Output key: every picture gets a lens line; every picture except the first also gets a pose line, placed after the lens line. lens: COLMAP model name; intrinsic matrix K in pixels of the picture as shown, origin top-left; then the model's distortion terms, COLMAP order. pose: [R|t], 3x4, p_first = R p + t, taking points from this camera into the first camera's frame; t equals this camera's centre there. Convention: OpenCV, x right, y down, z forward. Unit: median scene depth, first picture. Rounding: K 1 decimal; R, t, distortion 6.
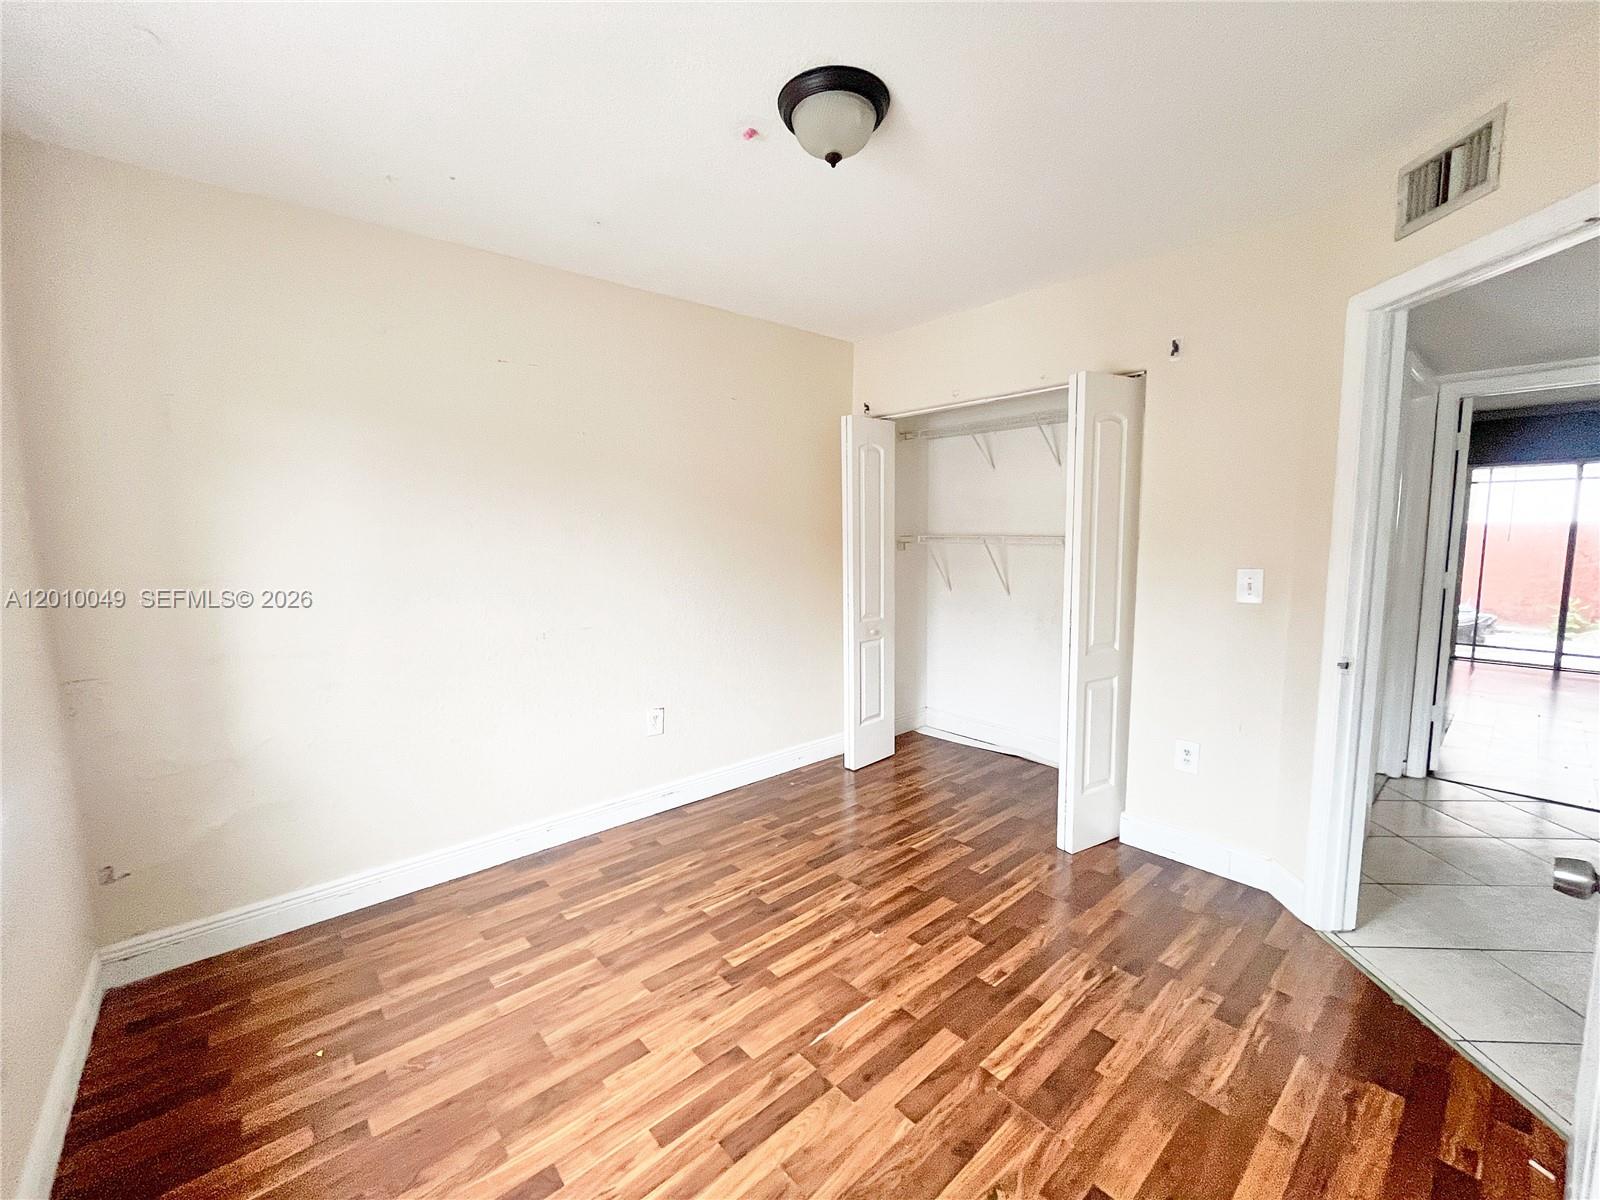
lens RADIAL K [[651.4, 0, 800.0], [0, 651.4, 600.0], [0, 0, 1]] dist [-0.000050, -0.000301]
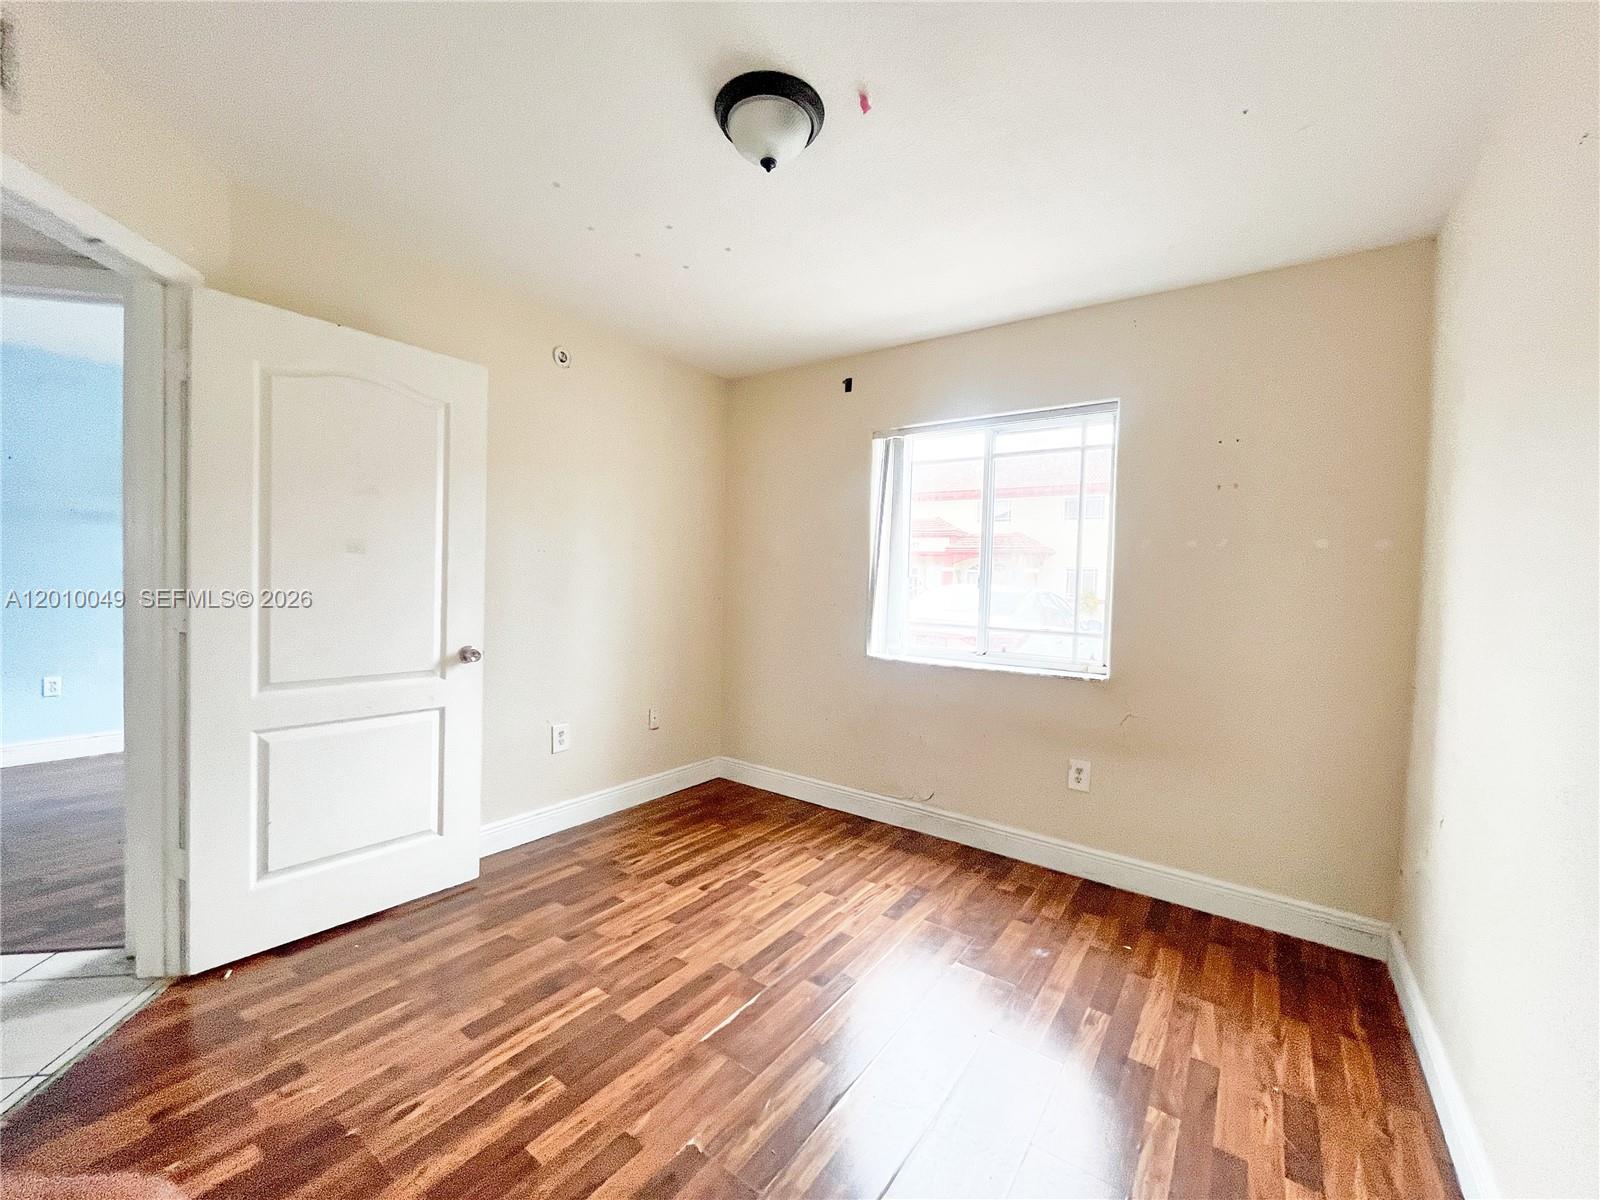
lens RADIAL K [[651.4, 0, 800.0], [0, 651.4, 600.0], [0, 0, 1]] dist [-0.000050, -0.000301]
pose [[-0.972840, -0.016316, -0.230904, 0.204777], [-0.049481, 0.989114, 0.138582, -0.134824], [0.226130, 0.146243, -0.963057, 1.873877]]
